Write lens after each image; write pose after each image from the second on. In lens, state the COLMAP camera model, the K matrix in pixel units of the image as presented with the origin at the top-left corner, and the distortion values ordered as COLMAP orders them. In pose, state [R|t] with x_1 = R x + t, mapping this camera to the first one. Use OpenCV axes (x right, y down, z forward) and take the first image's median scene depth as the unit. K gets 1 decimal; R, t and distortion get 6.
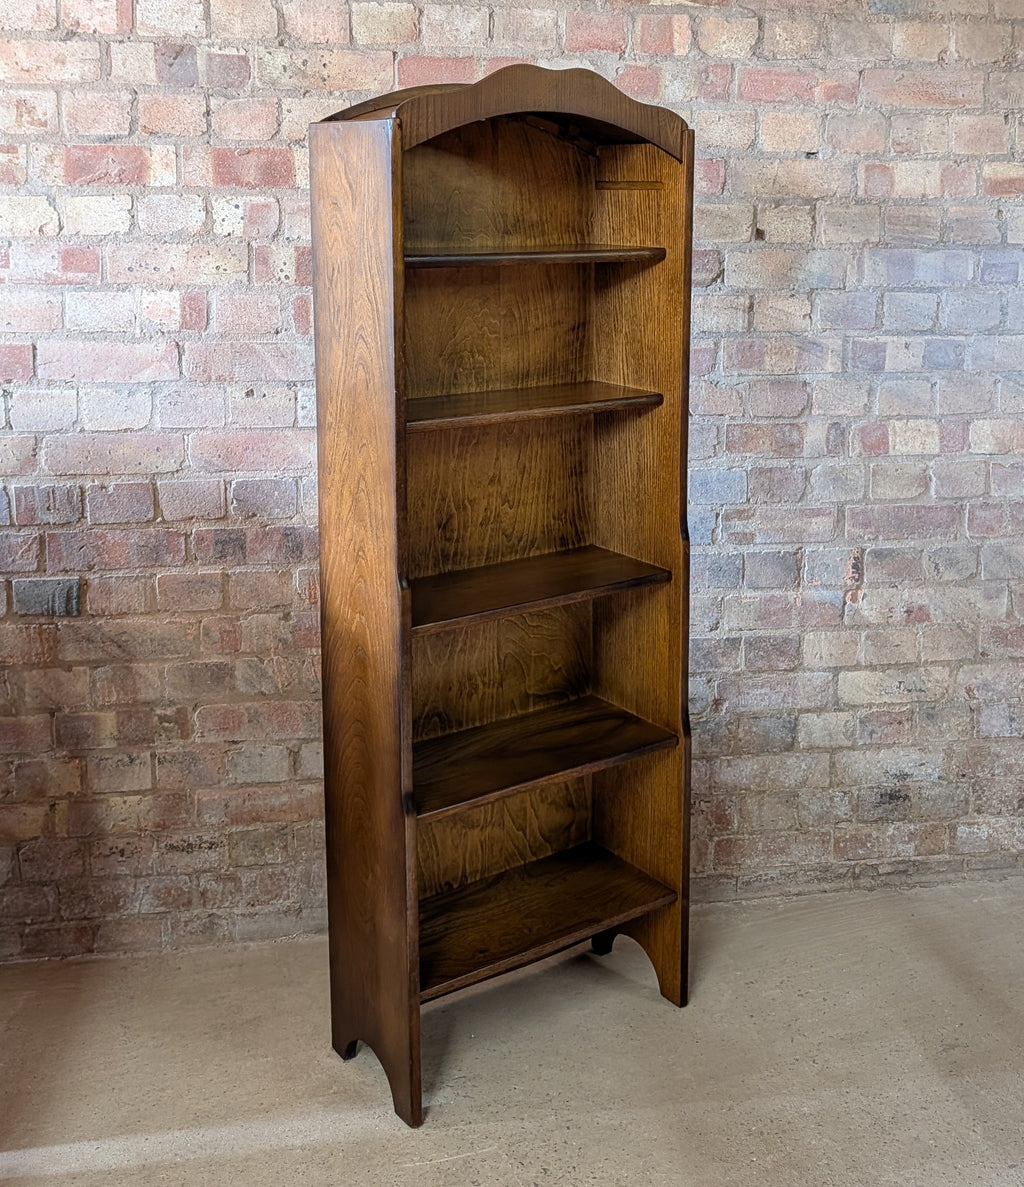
lens RADIAL K [[1402.7, 0, 548.2], [0, 1402.7, 402.6], [0, 0, 1]] dist [0.002846, 0.000000]
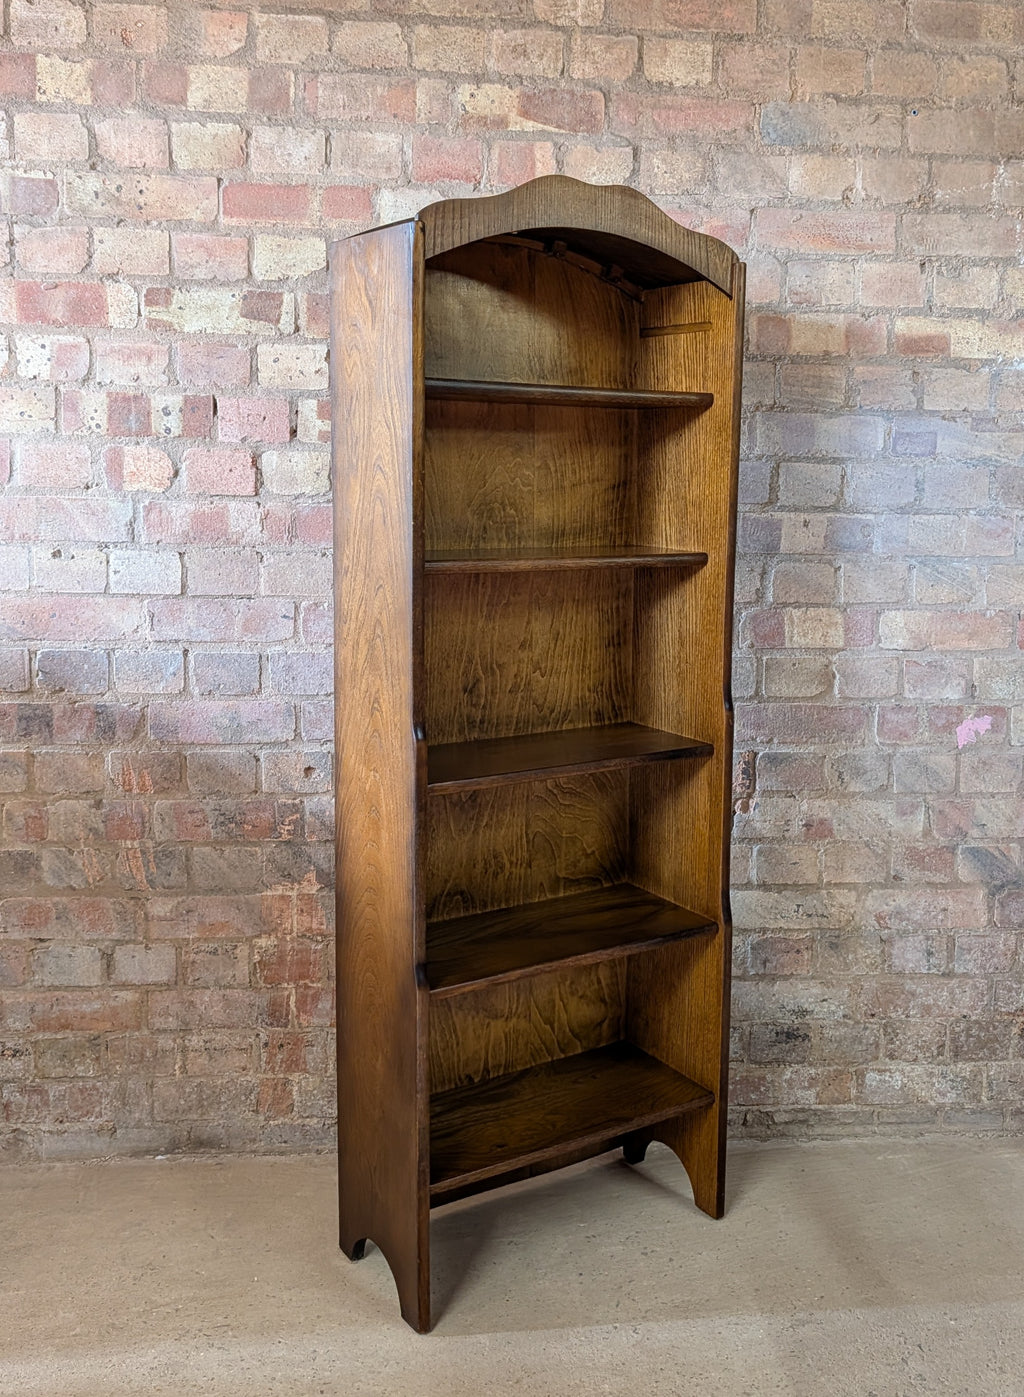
lens RADIAL K [[1351.0, 0, 559.7], [0, 1351.0, 645.8], [0, 0, 1]] dist [-0.003784, 0.000000]
pose [[0.997336, 0.023308, -0.069116, 0.166949], [-0.024676, 0.999515, -0.019004, 0.059016], [0.068639, 0.020659, 0.997428, 0.144478]]
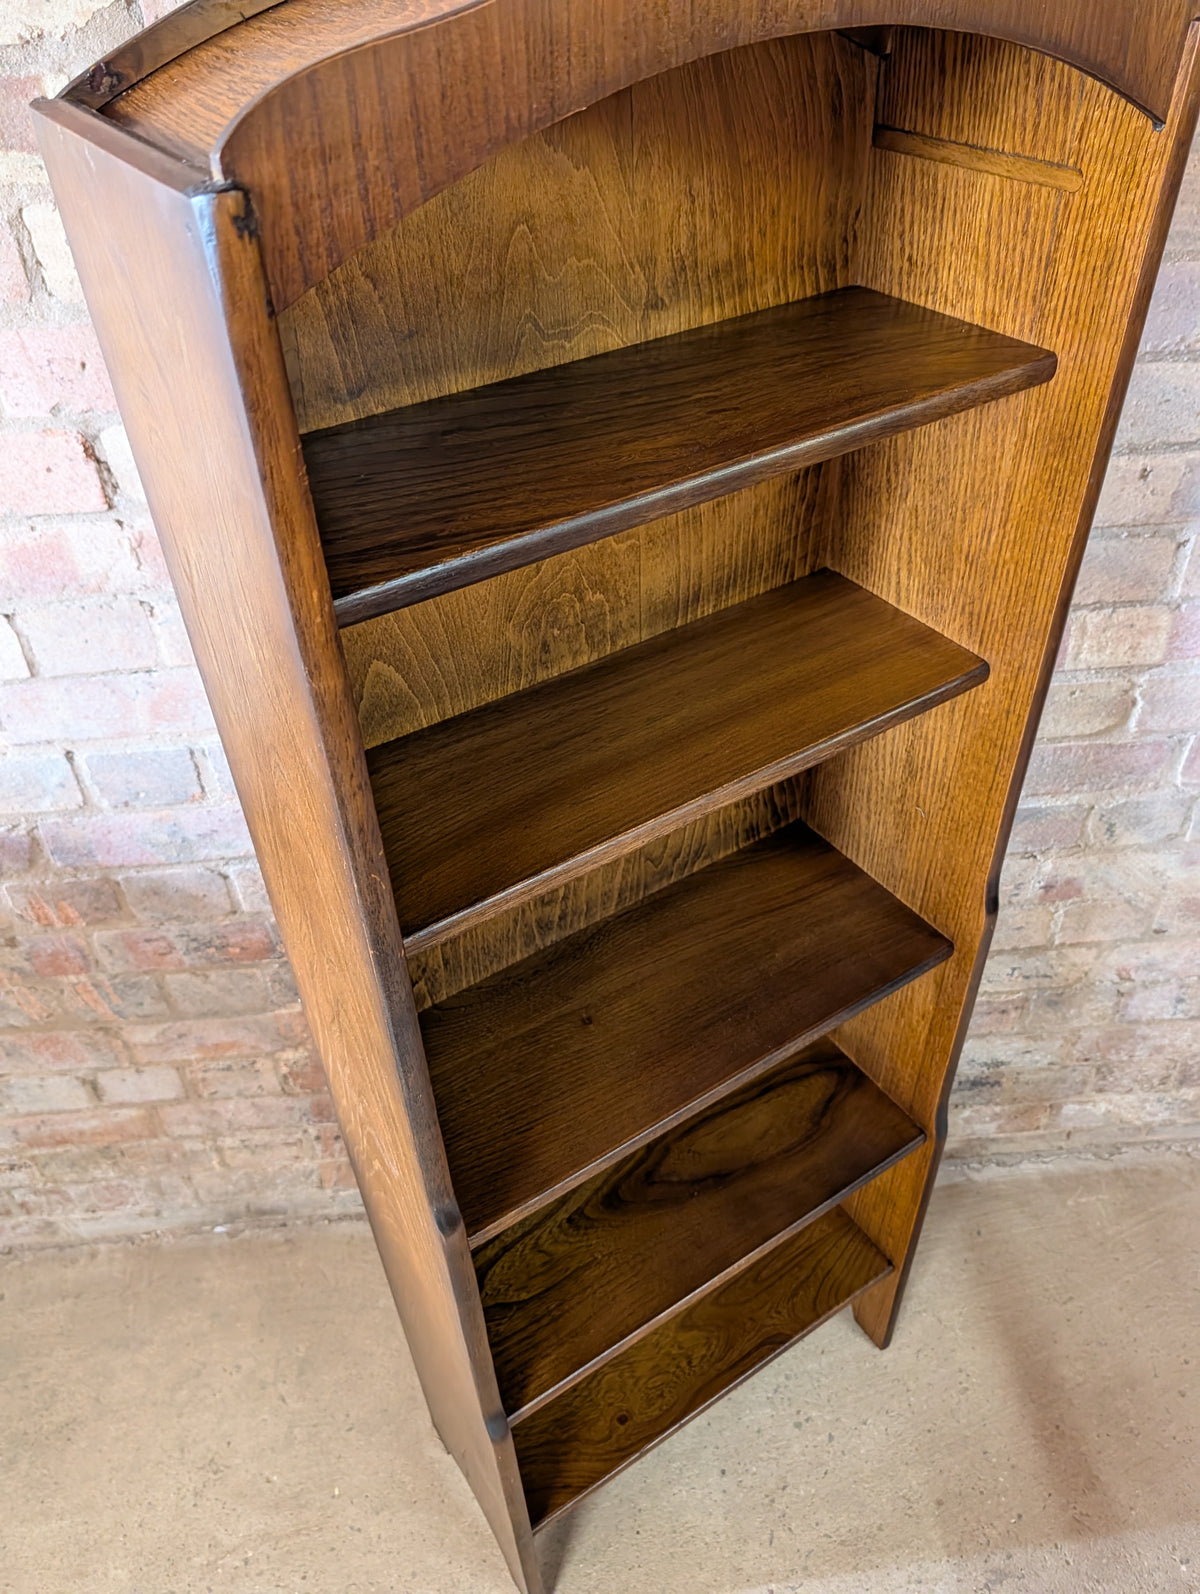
lens RADIAL K [[1155.5, 0, 586.7], [0, 1155.5, 780.7], [0, 0, 1]] dist [-0.004729, 0.003785]
pose [[0.994716, 0.029316, -0.098391, 0.113779], [0.025780, 0.856332, 0.515781, -0.163277], [0.099377, -0.515592, 0.851052, 0.618670]]
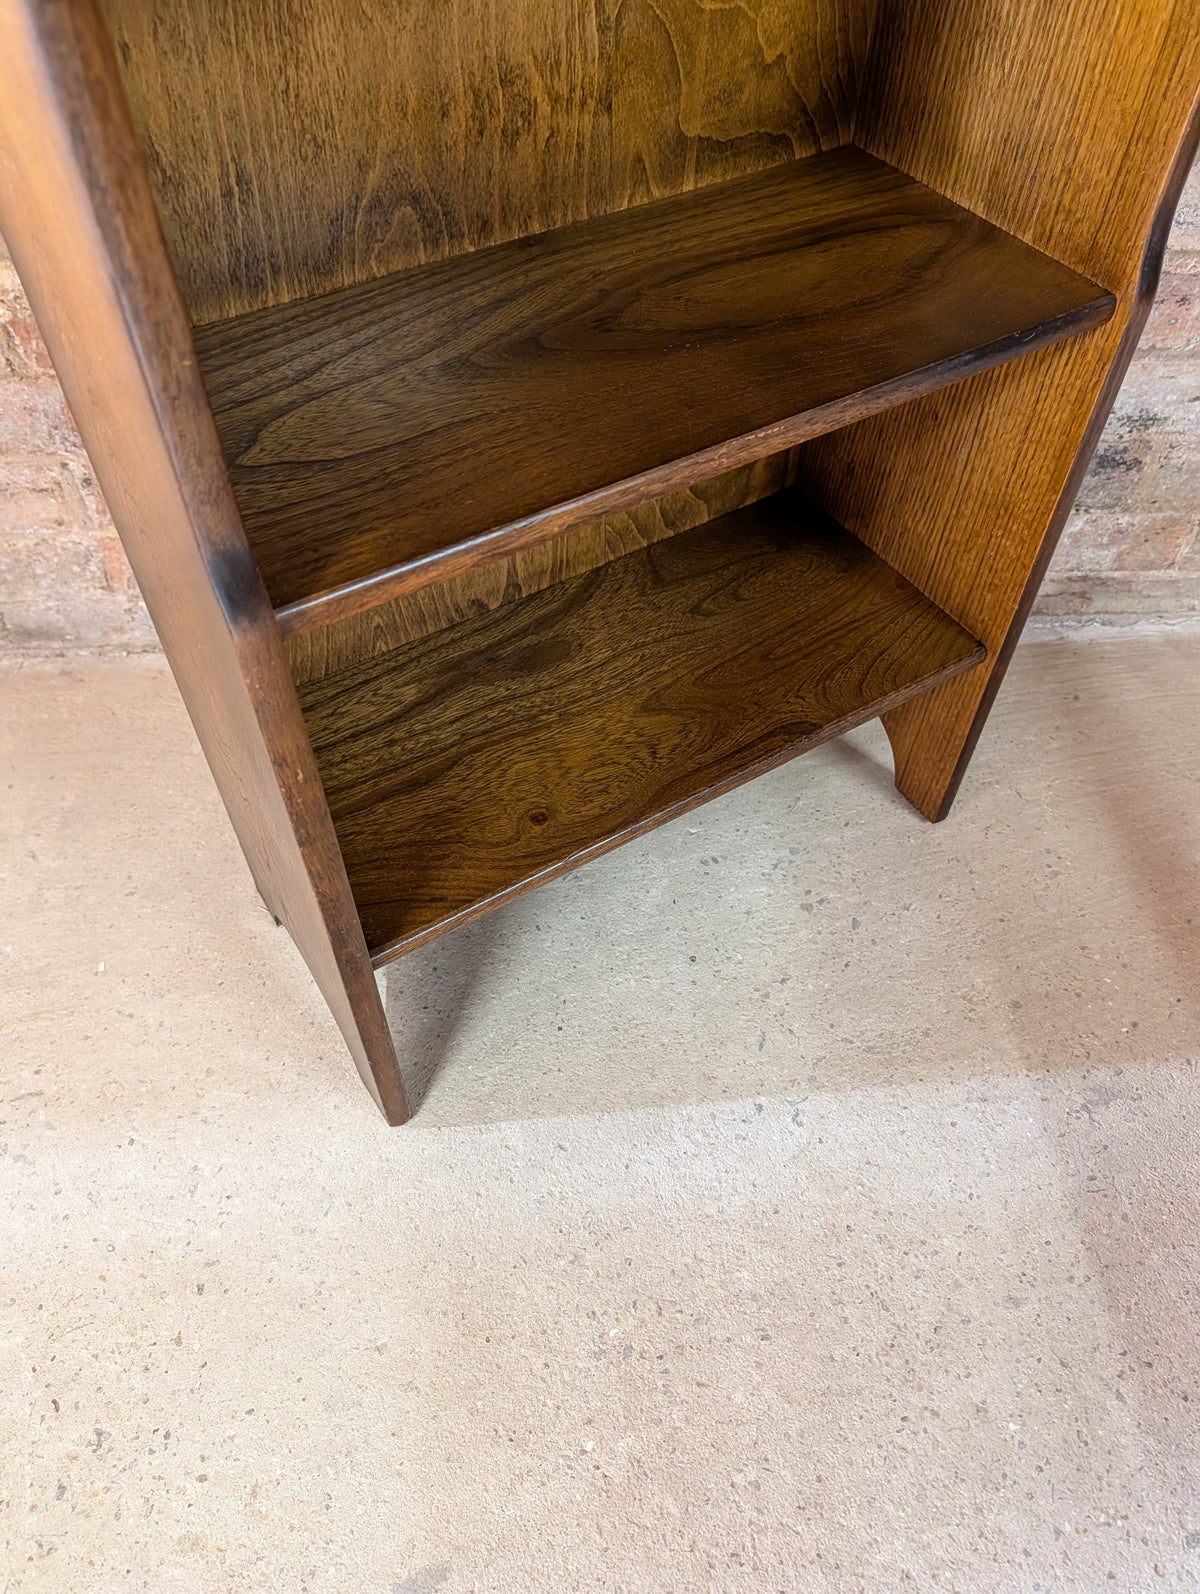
lens RADIAL K [[1155.5, 0, 599.6], [0, 1155.5, 792.5], [0, 0, 1]] dist [-0.004729, 0.003785]
pose [[0.994820, 0.087679, -0.051444, 0.118750], [-0.029959, 0.736447, 0.675832, 0.119258], [0.097142, -0.670790, 0.735258, 0.687758]]
